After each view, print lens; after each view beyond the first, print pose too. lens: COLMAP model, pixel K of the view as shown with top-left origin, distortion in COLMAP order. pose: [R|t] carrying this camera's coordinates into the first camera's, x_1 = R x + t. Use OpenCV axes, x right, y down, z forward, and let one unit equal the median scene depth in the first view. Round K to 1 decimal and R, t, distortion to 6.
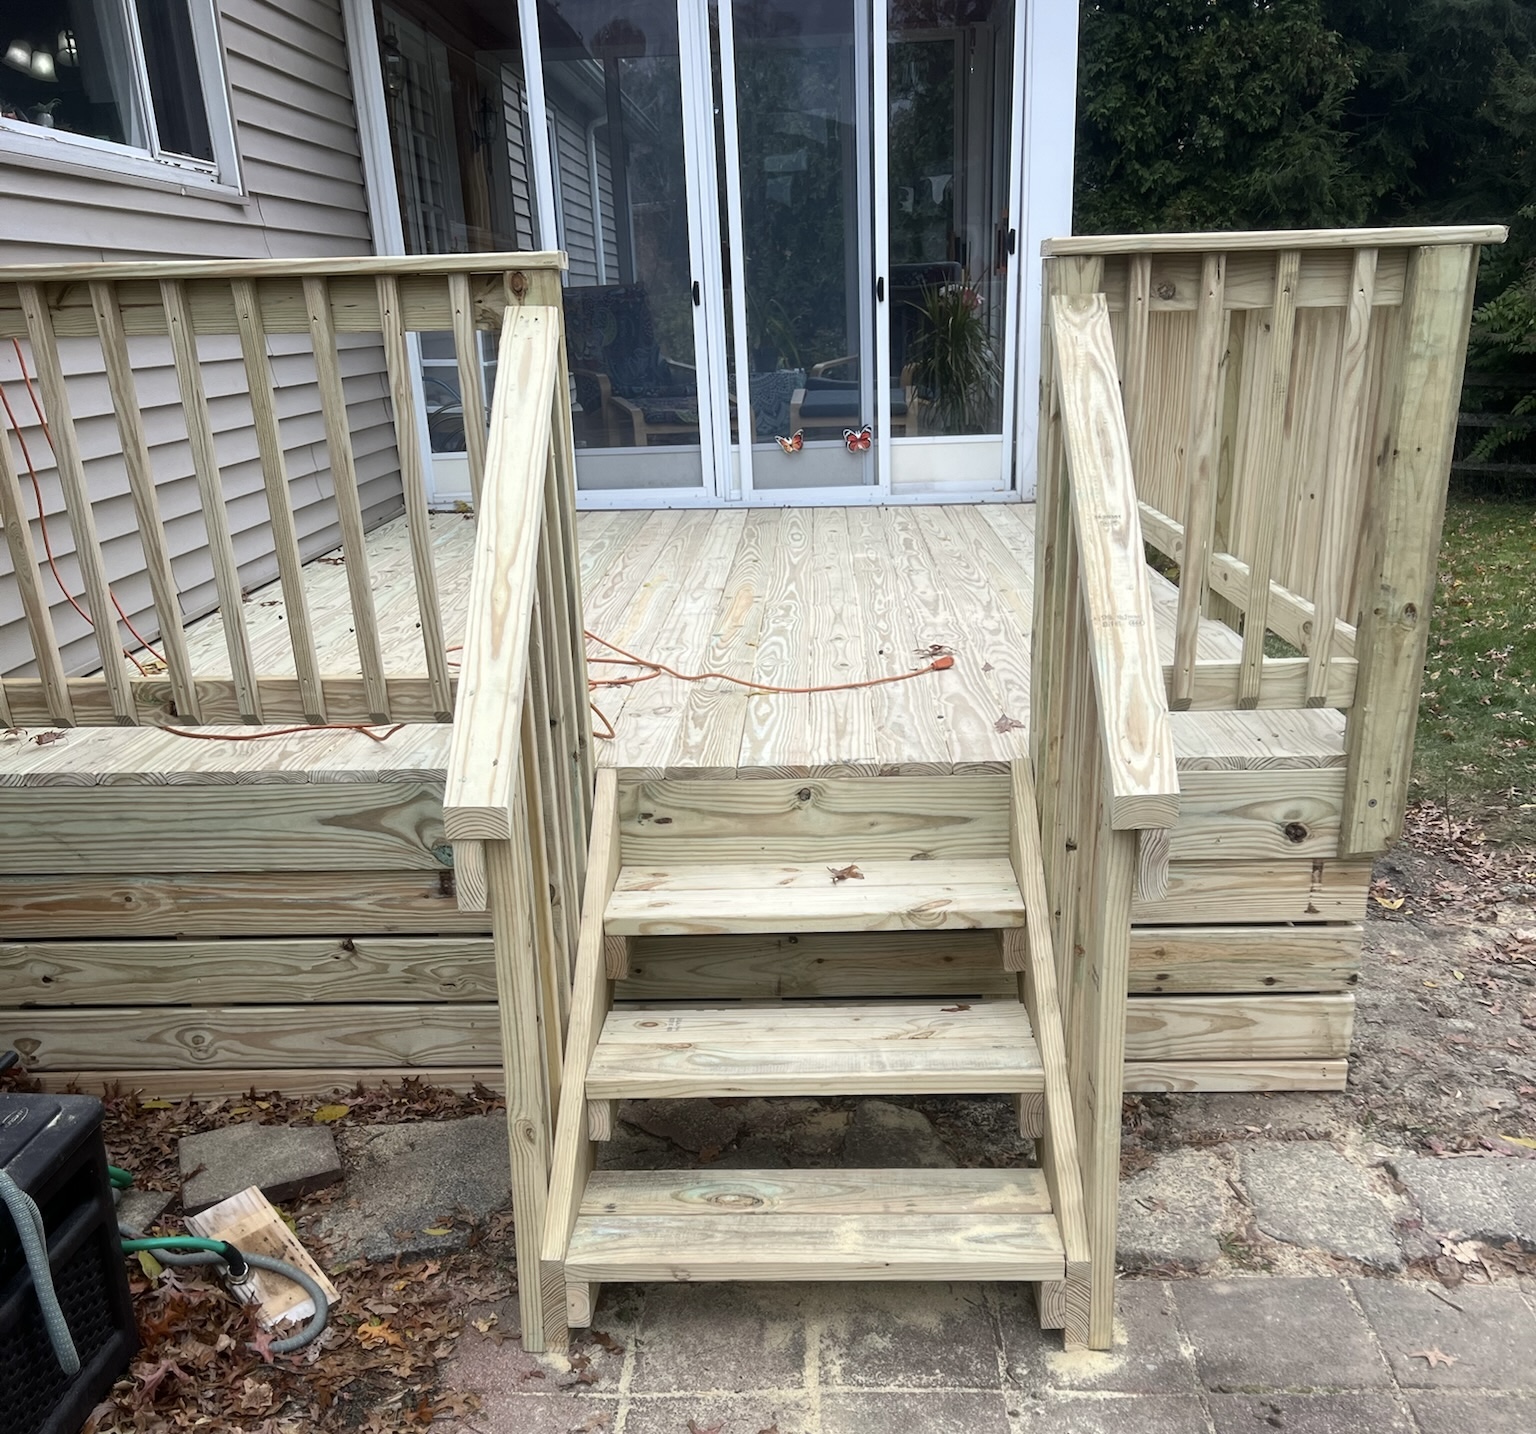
lens RADIAL K [[1317.4, 0, 773.0], [0, 1317.4, 776.2], [0, 0, 1]] dist [0.005308, 0.000437]
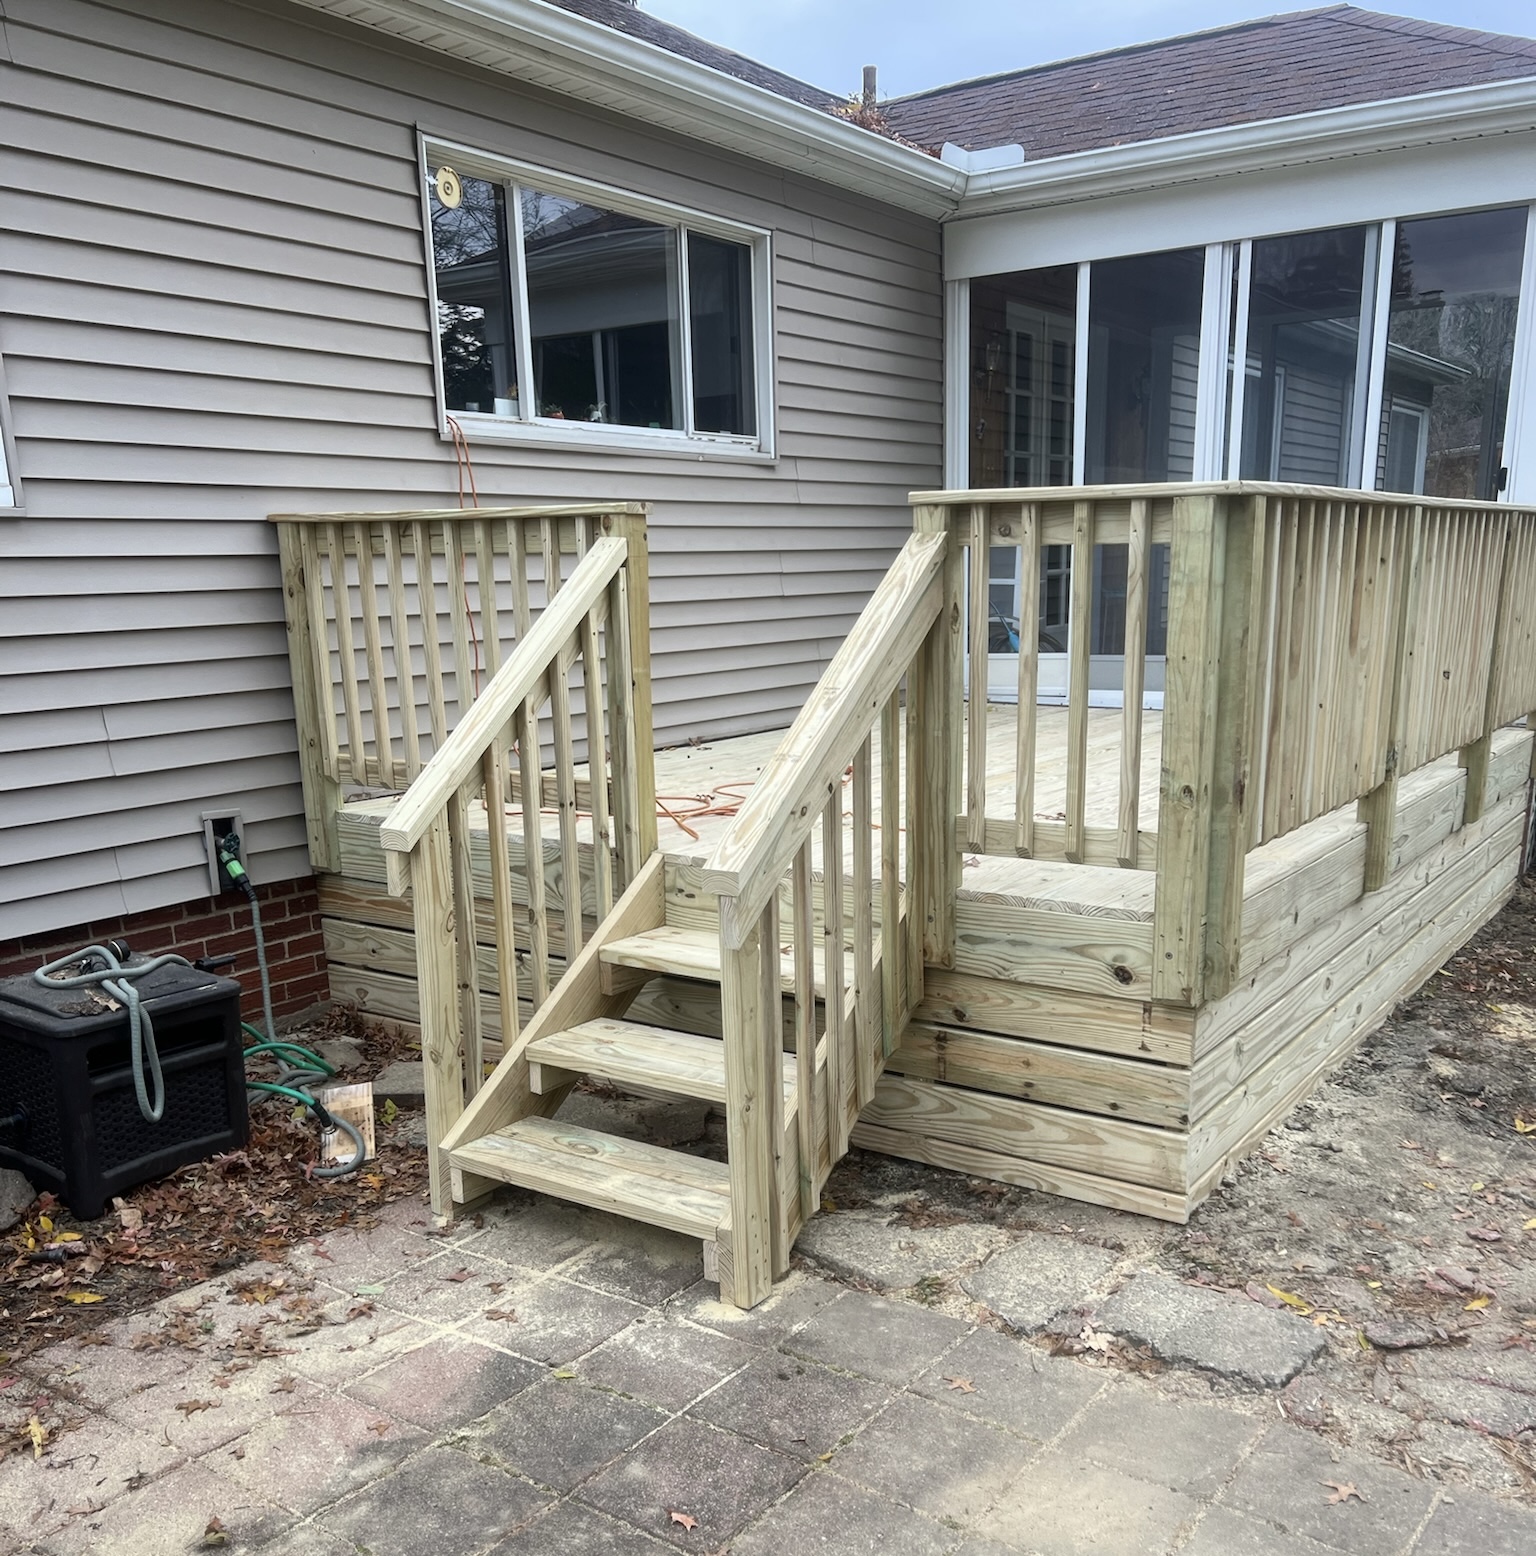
lens RADIAL K [[1148.4, 0, 768.0], [0, 1148.4, 778.0], [0, 0, 1]] dist [0.014462, -0.000730]
pose [[0.900163, 0.097372, -0.424529, 0.533094], [-0.151487, 0.983830, -0.095554, 0.016134], [0.408360, 0.150325, 0.900358, -0.075540]]
